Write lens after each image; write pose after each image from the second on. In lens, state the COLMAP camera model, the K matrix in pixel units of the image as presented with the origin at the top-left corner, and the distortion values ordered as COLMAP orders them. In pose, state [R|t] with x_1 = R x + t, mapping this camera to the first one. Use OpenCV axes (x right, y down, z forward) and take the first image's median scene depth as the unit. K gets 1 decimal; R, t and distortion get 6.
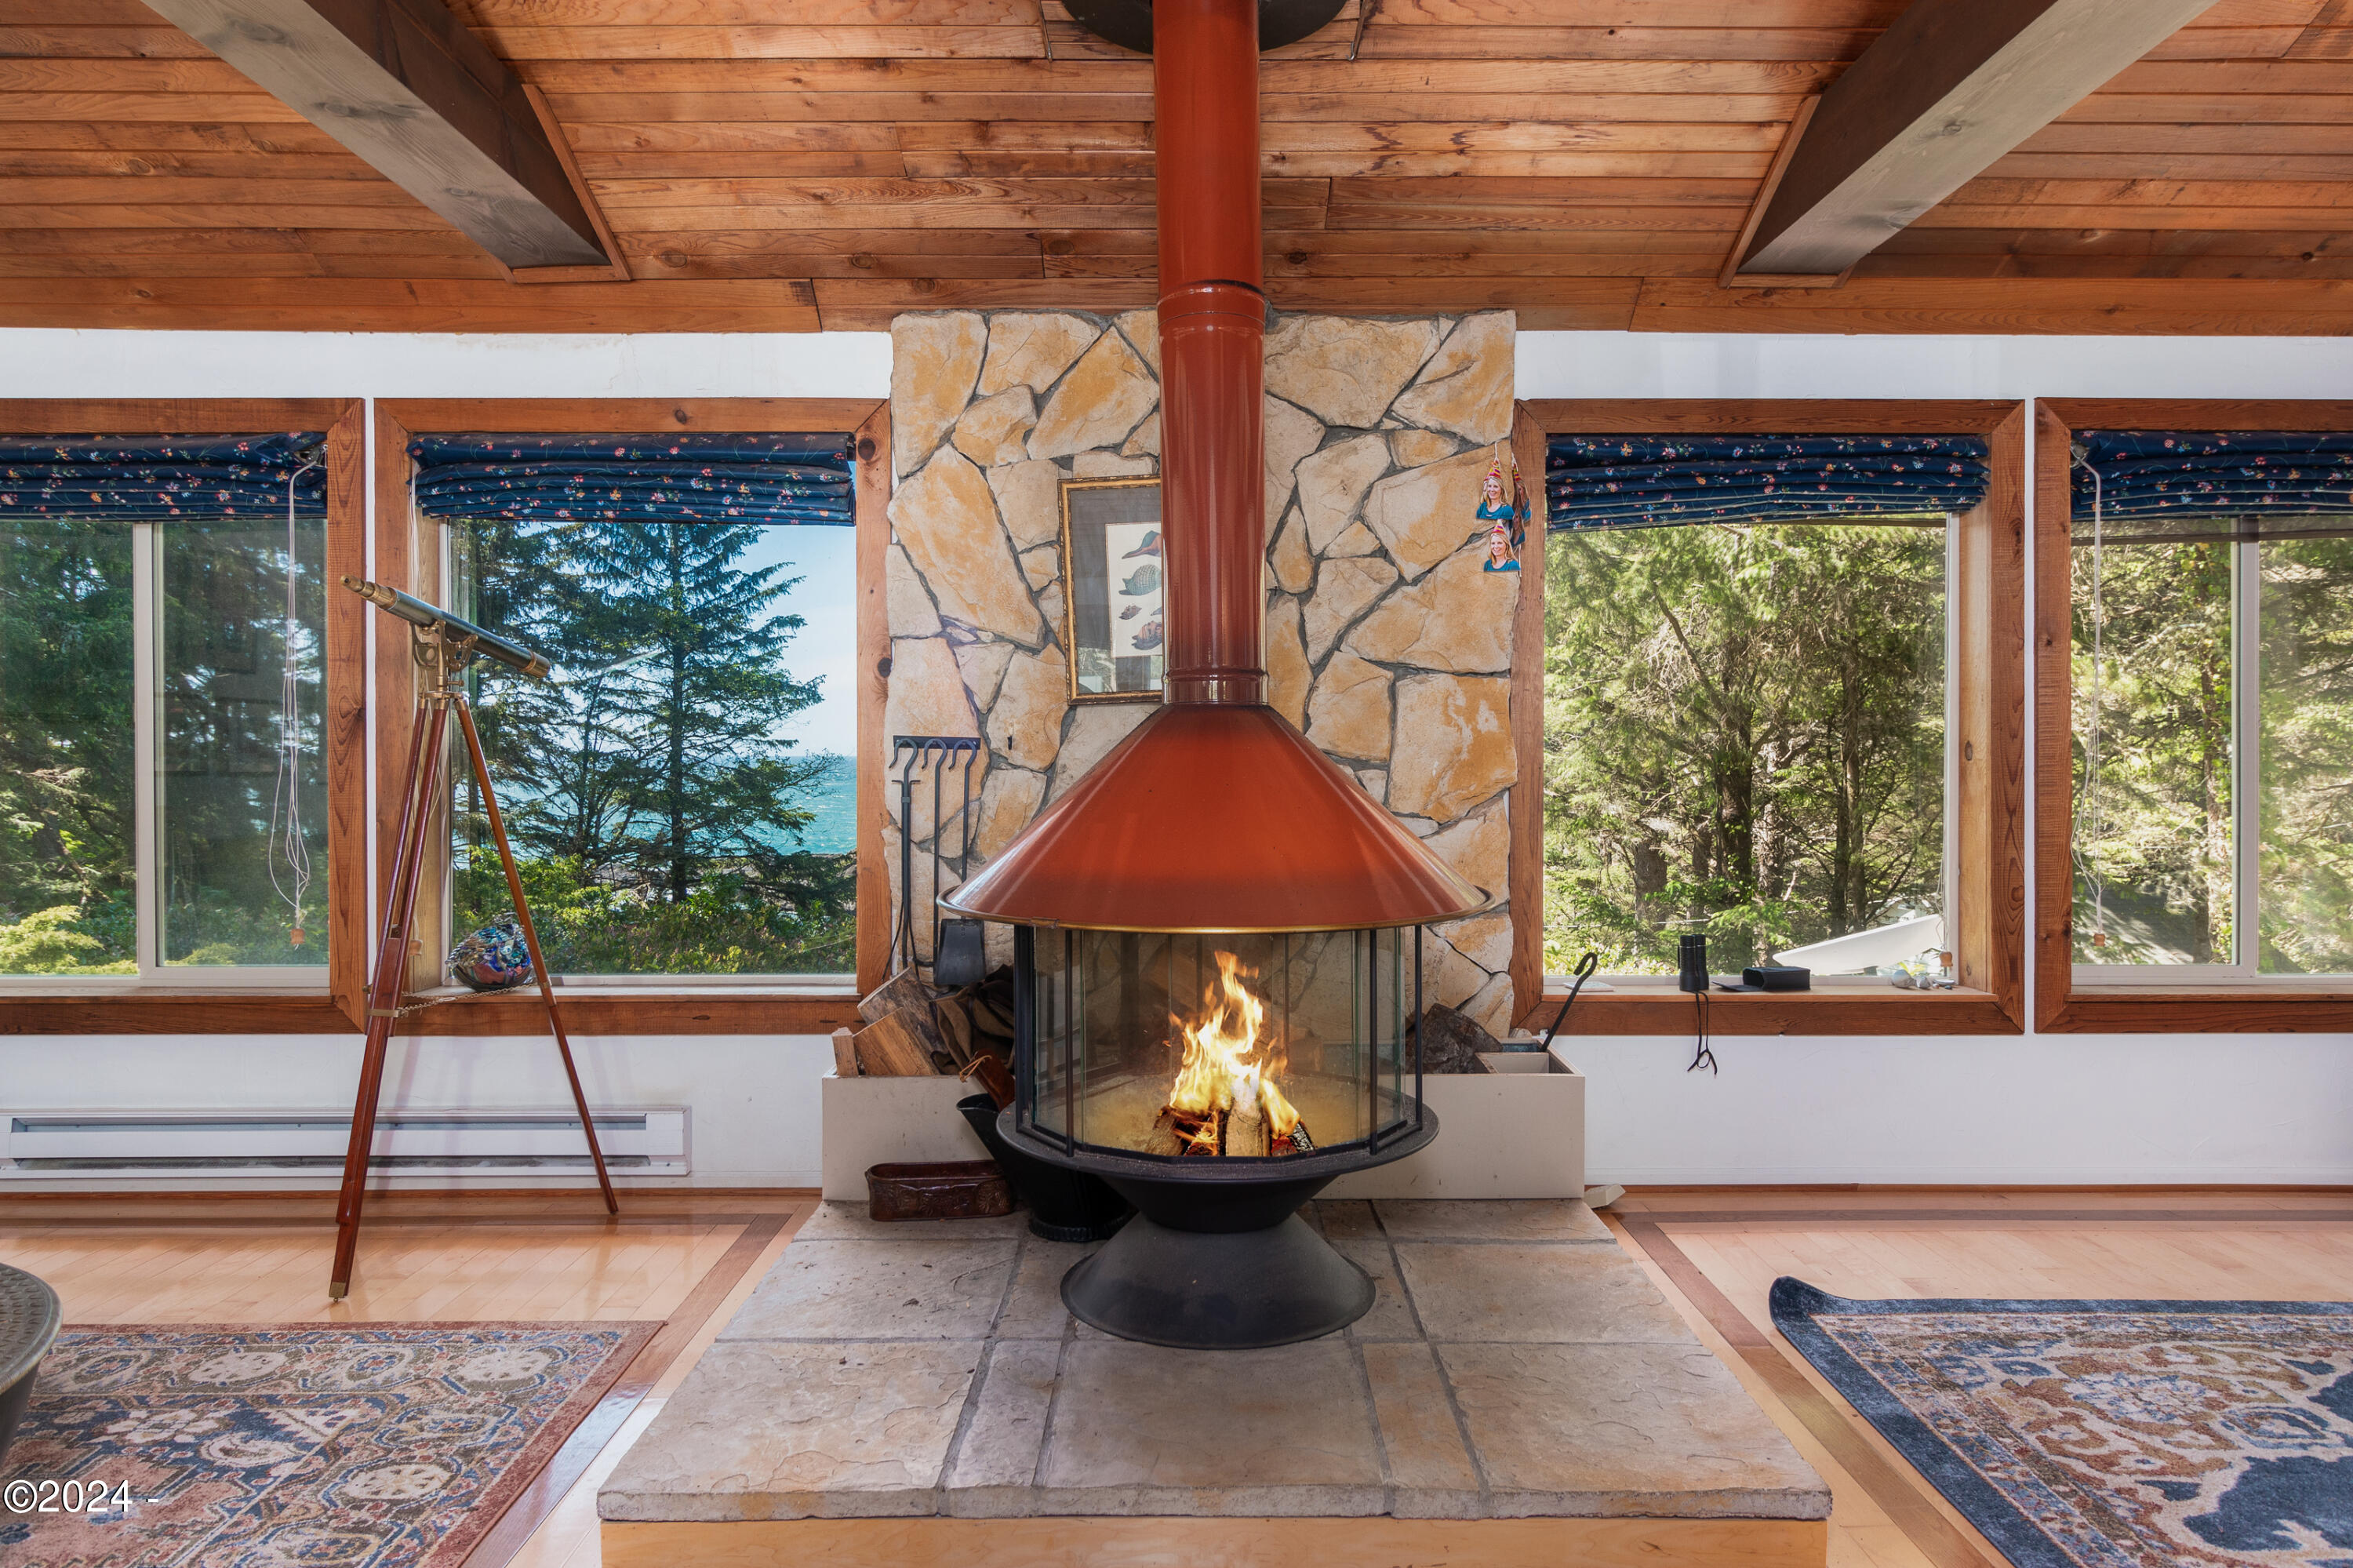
lens RADIAL K [[1483.0, 0, 1234.7], [0, 1483.0, 777.9], [0, 0, 1]] dist [-0.001332, -0.000305]
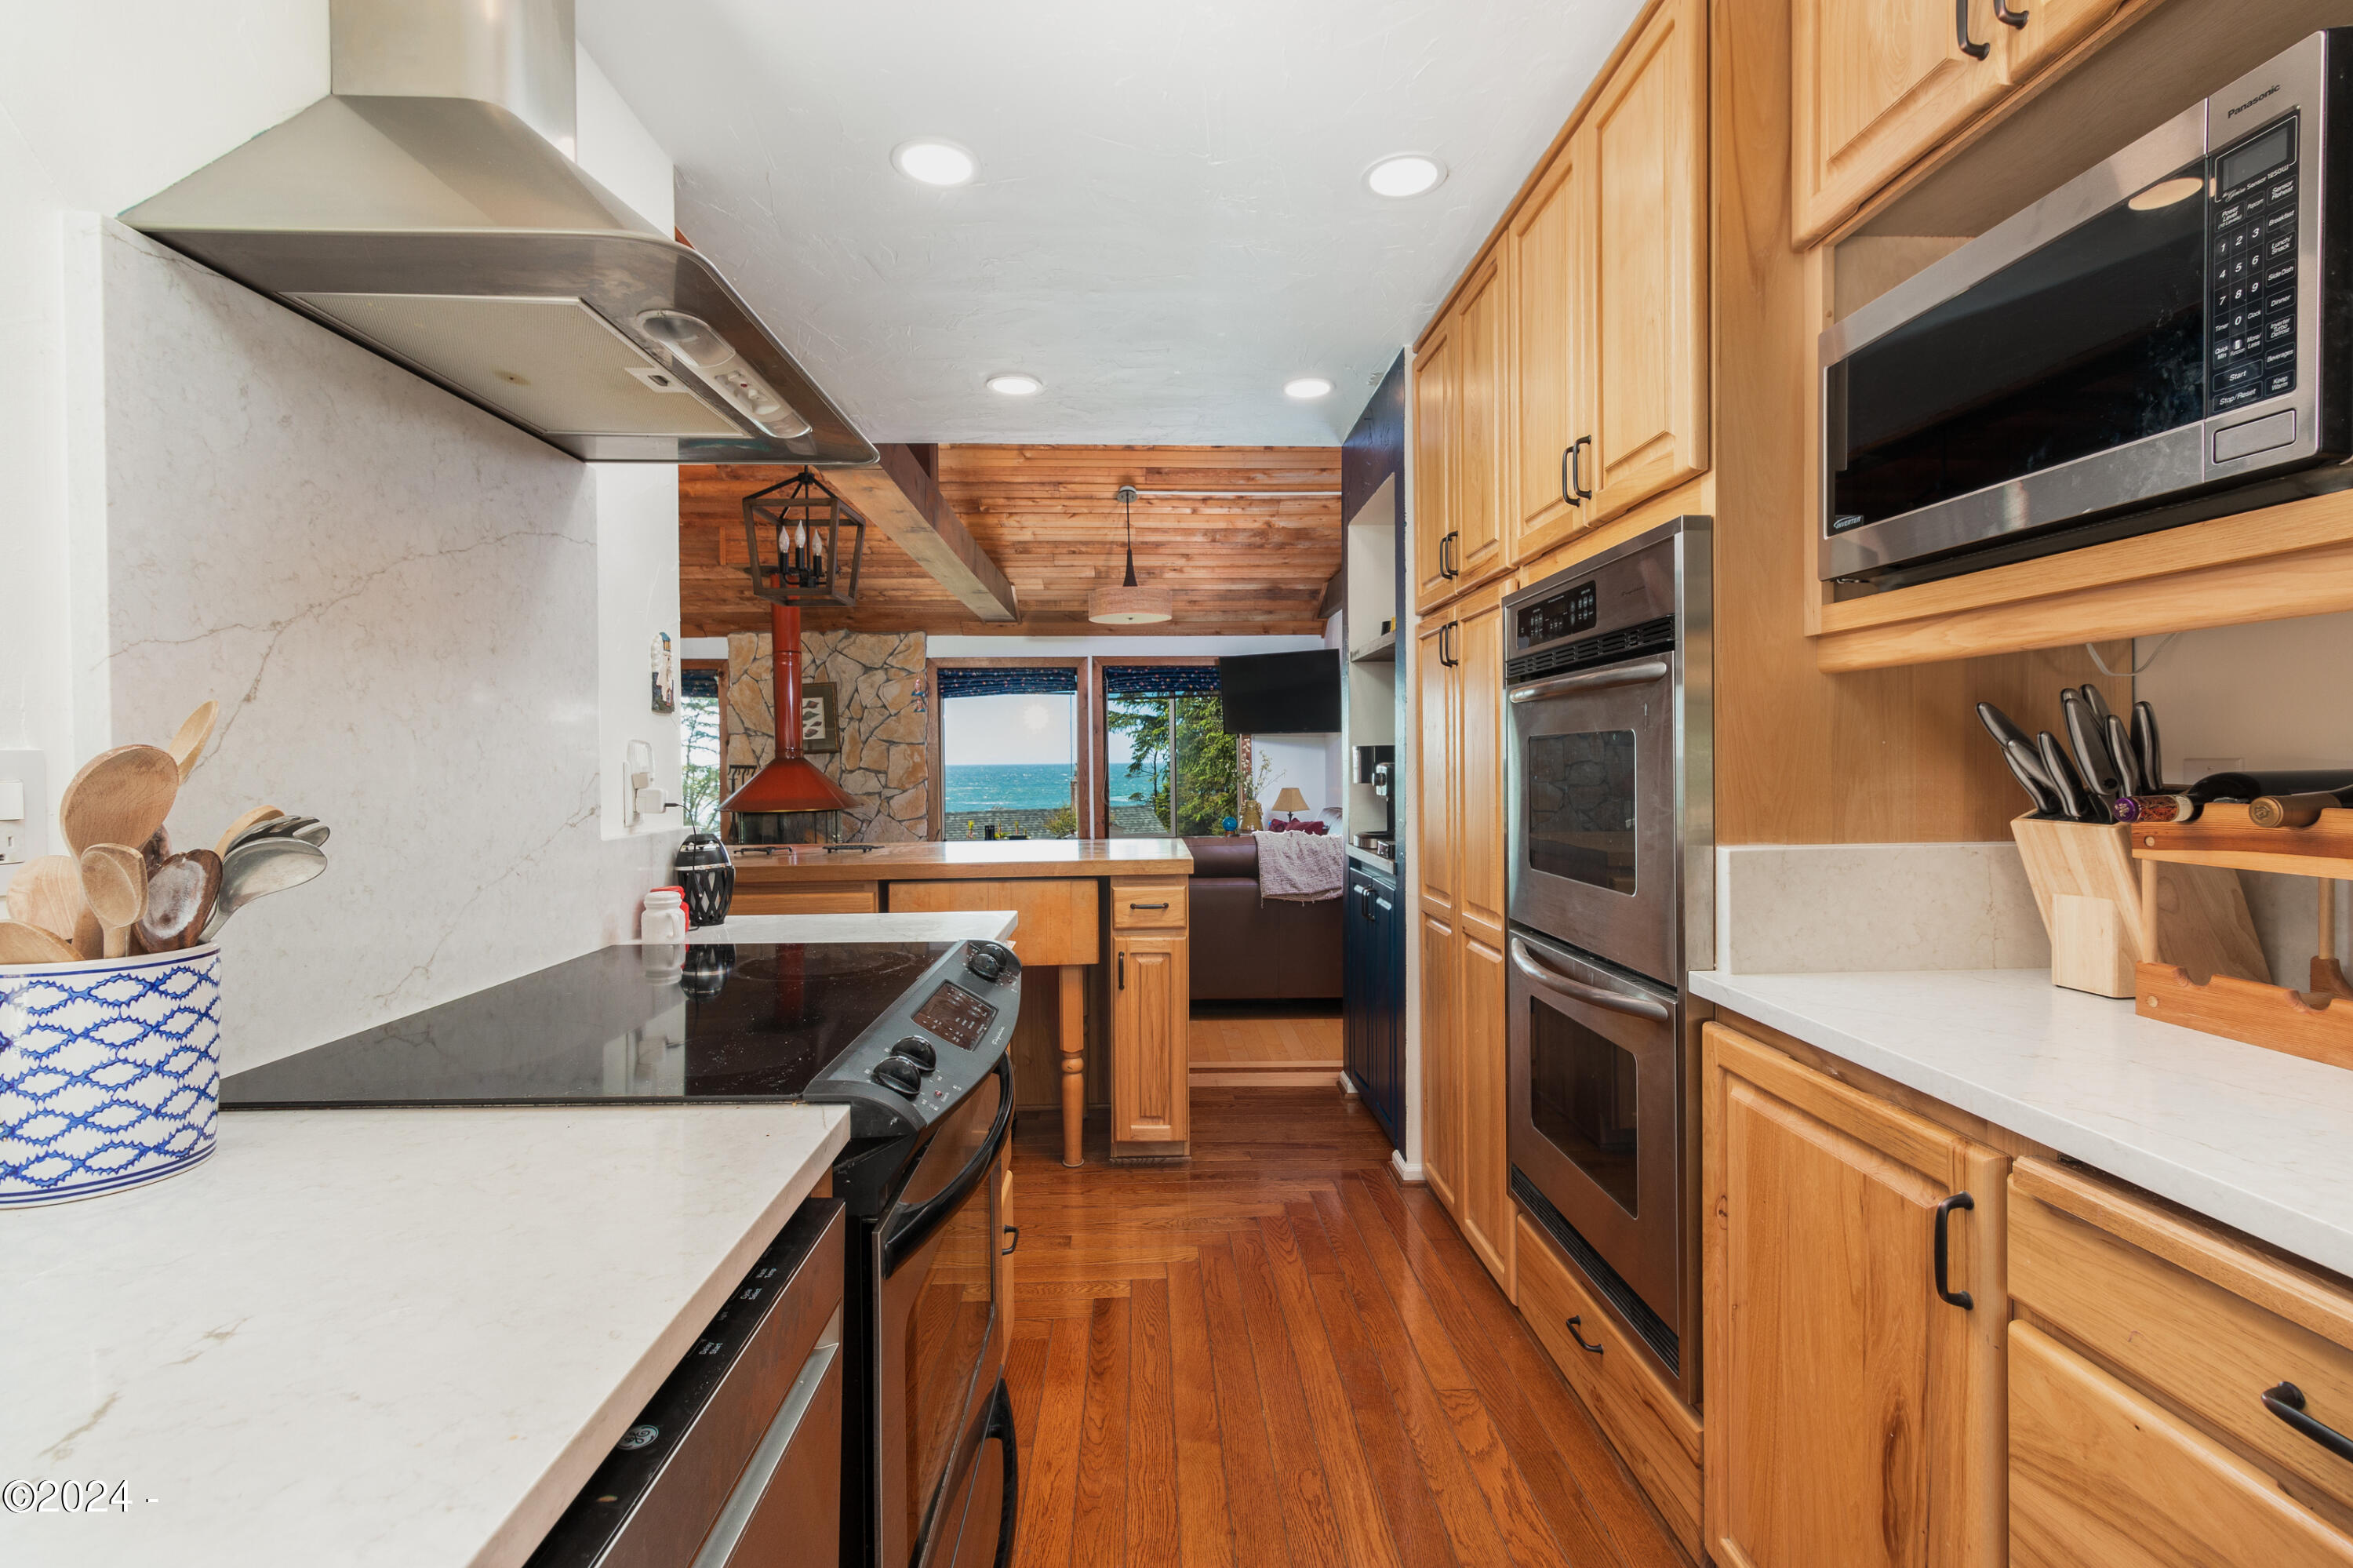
lens RADIAL K [[1094.9, 0, 1200.8], [0, 1094.9, 776.4], [0, 0, 1]] dist [0.003907, -0.000214]
pose [[0.999881, -0.008154, 0.013083, 0.743551], [0.008183, 0.999964, -0.002125, 0.009726], [-0.013065, 0.002232, 0.999912, -1.357339]]
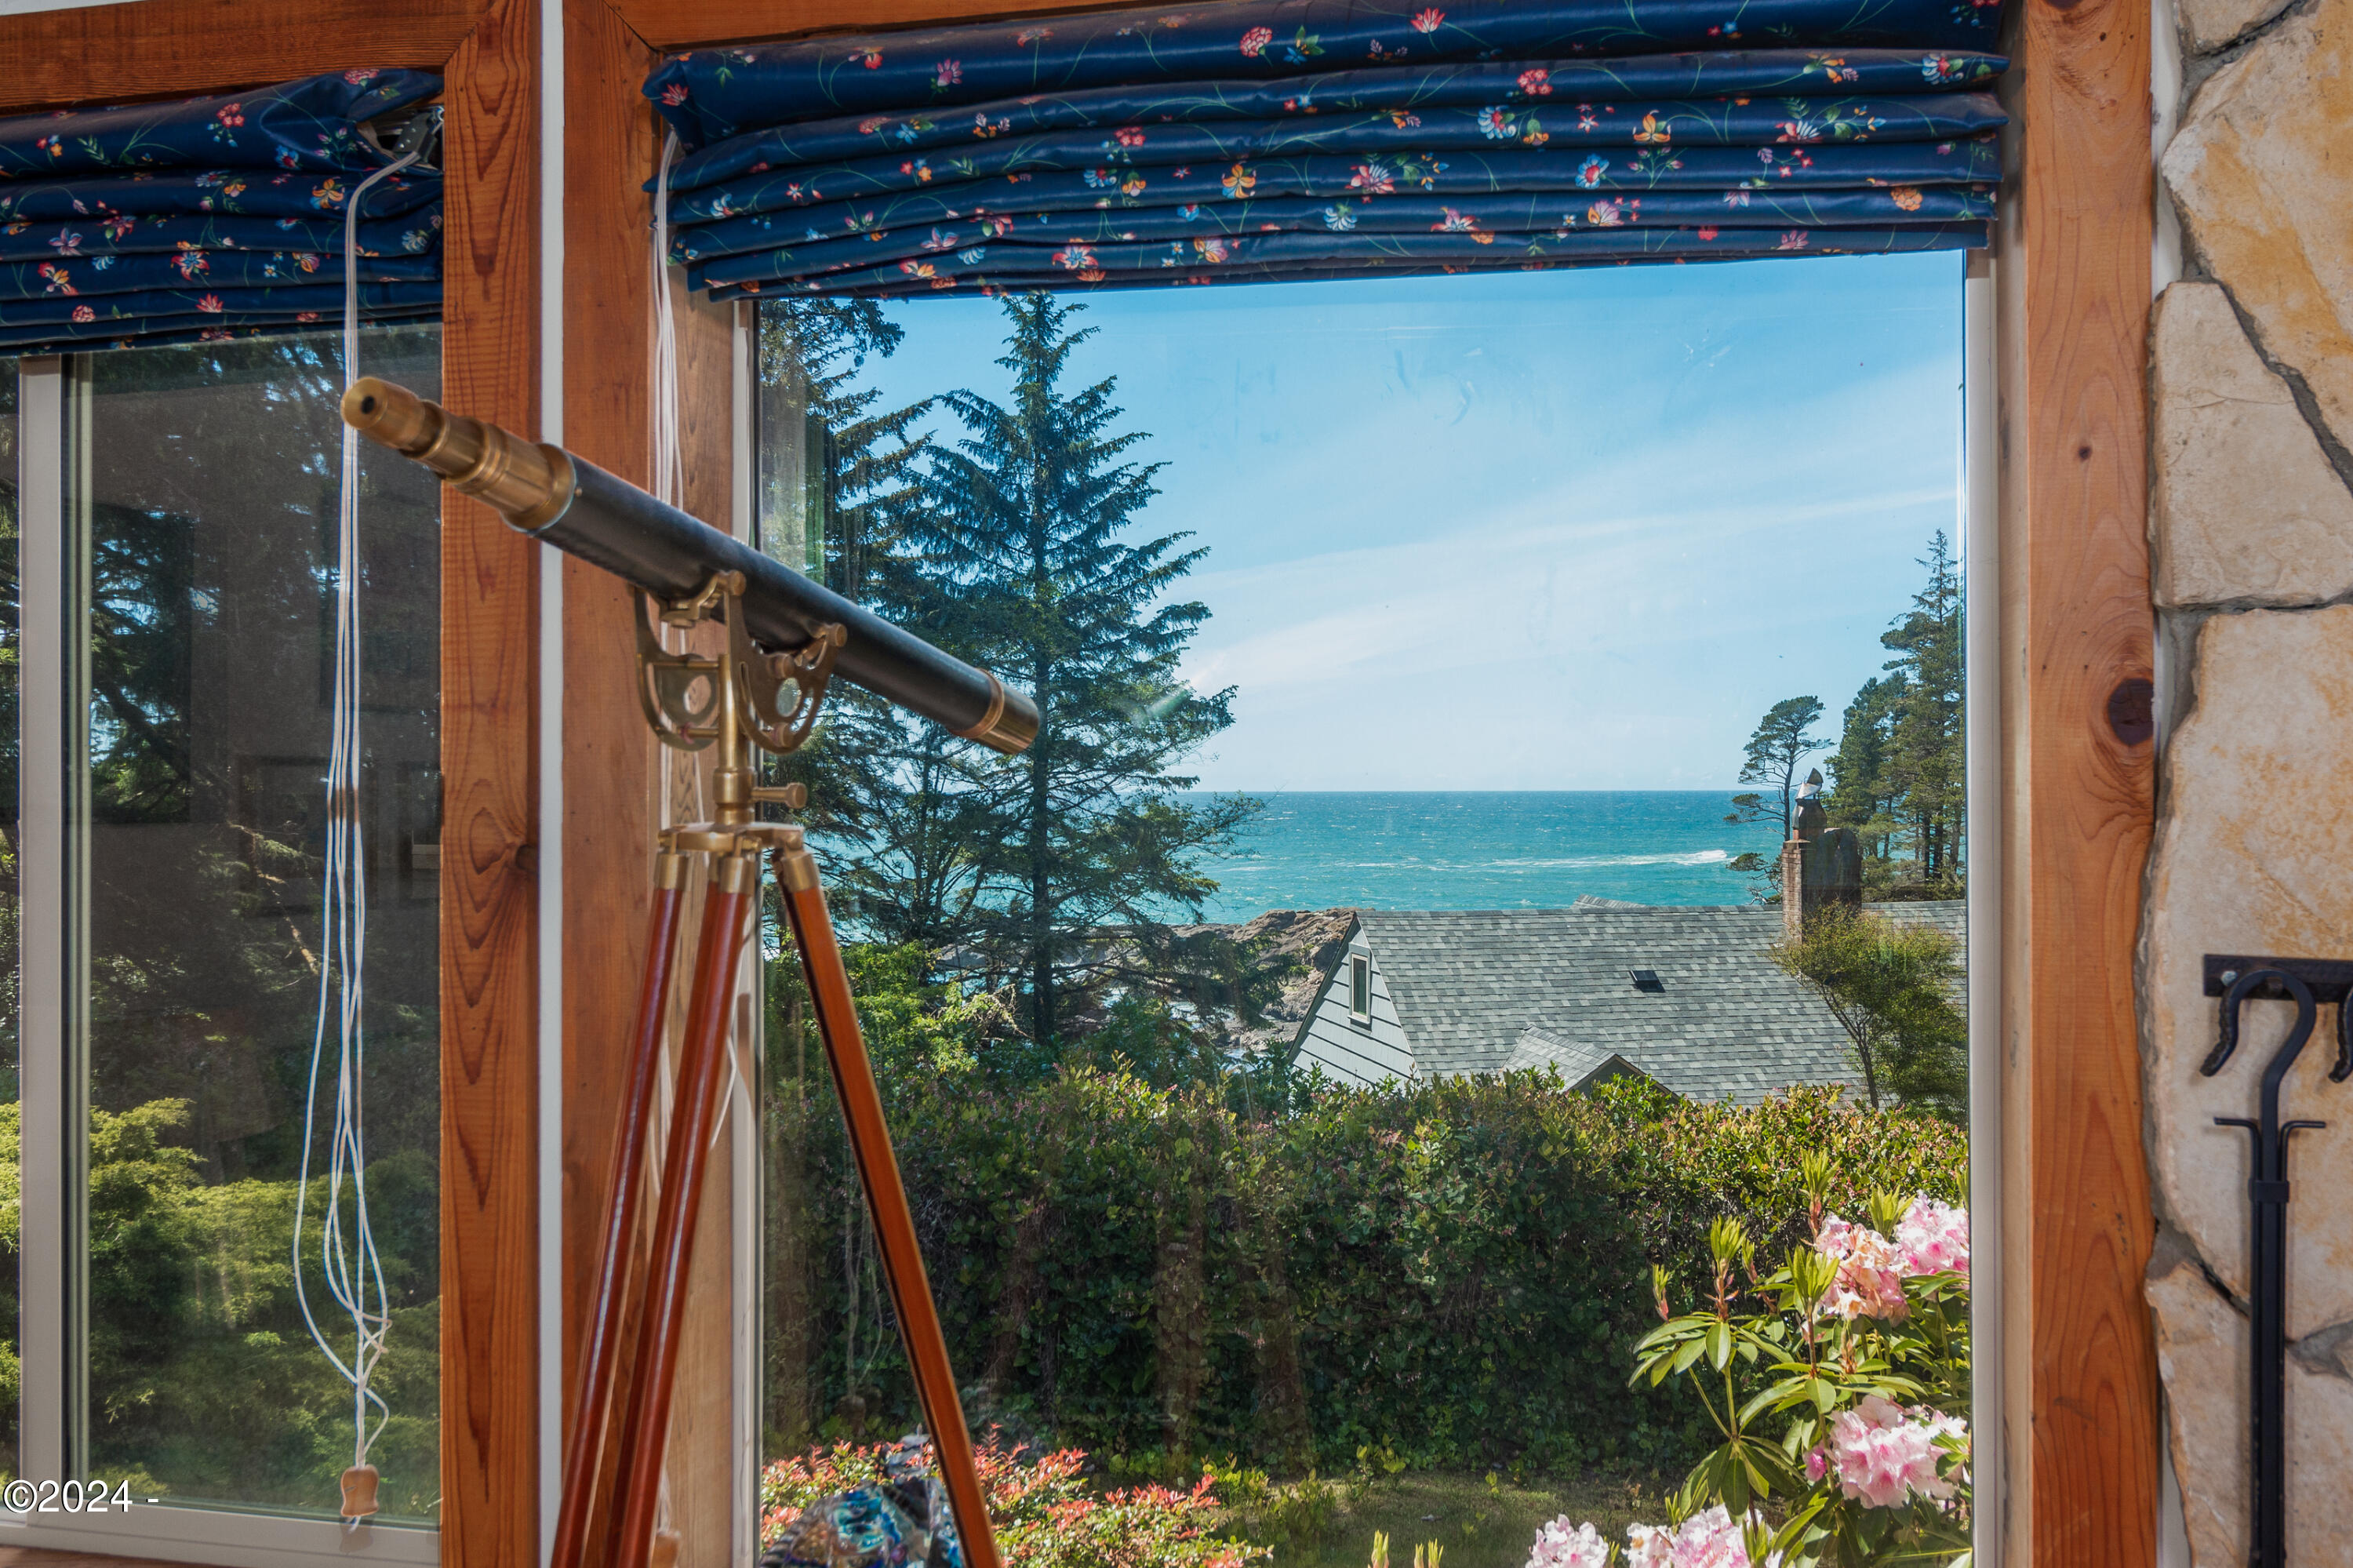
lens RADIAL K [[2031.3, 0, 1312.4], [0, 2031.3, 788.7], [0, 0, 1]] dist [0.006627, 0.000886]
pose [[0.975906, -0.002665, -0.218174, -0.308688], [-0.000771, 0.999877, -0.015660, -0.053868], [0.218189, 0.015451, 0.975784, 0.582068]]
